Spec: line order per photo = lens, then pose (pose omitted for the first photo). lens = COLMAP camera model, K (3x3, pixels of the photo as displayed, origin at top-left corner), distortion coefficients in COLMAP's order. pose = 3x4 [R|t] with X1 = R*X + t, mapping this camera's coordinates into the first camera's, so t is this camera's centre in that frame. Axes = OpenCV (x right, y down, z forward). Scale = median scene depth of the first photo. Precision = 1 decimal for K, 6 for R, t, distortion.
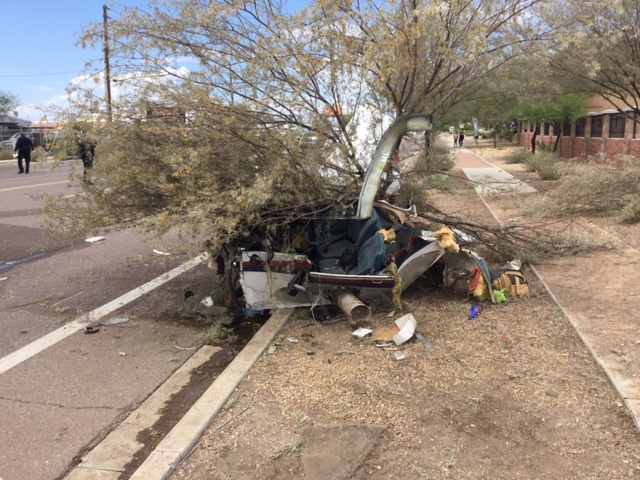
lens RADIAL K [[576.4, 0, 320.6], [0, 576.4, 233.6], [0, 0, 1]] dist [0.006374, -0.059584]
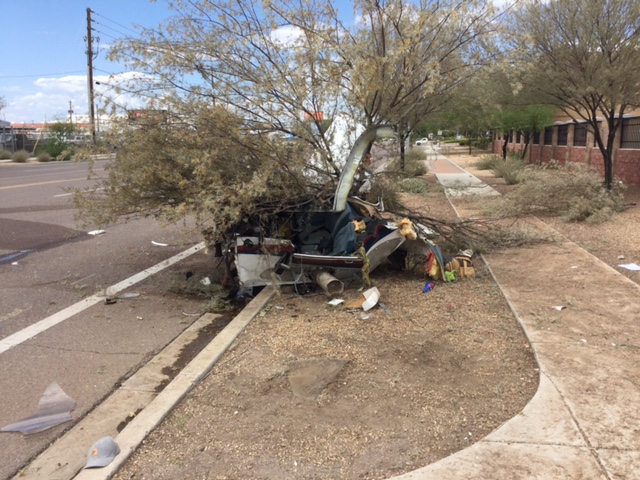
lens RADIAL K [[576.4, 0, 317.2], [0, 576.4, 243.1], [0, 0, 1]] dist [0.006374, -0.059584]
pose [[0.999537, 0.008436, 0.029247, -0.004489], [-0.008666, 0.999932, 0.007766, 0.033007], [-0.029180, -0.008015, 0.999542, -0.206430]]
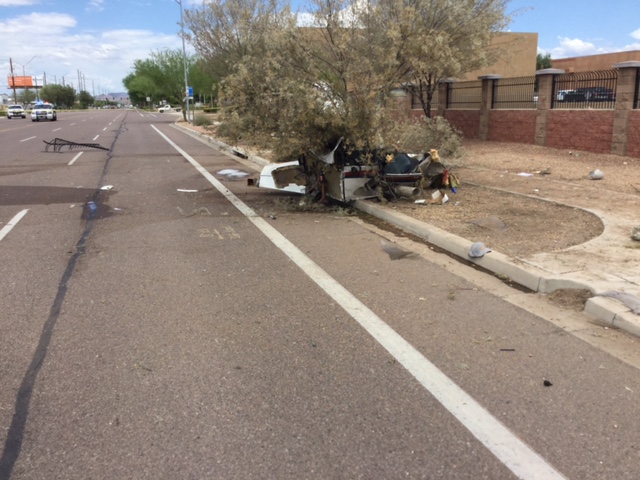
lens RADIAL K [[576.4, 0, 319.0], [0, 576.4, 241.4], [0, 0, 1]] dist [0.006374, -0.059584]
pose [[0.878893, -0.106393, 0.465003, -1.042369], [0.080129, 0.993887, 0.075953, 0.118760], [-0.470241, -0.029494, 0.882045, -0.508459]]
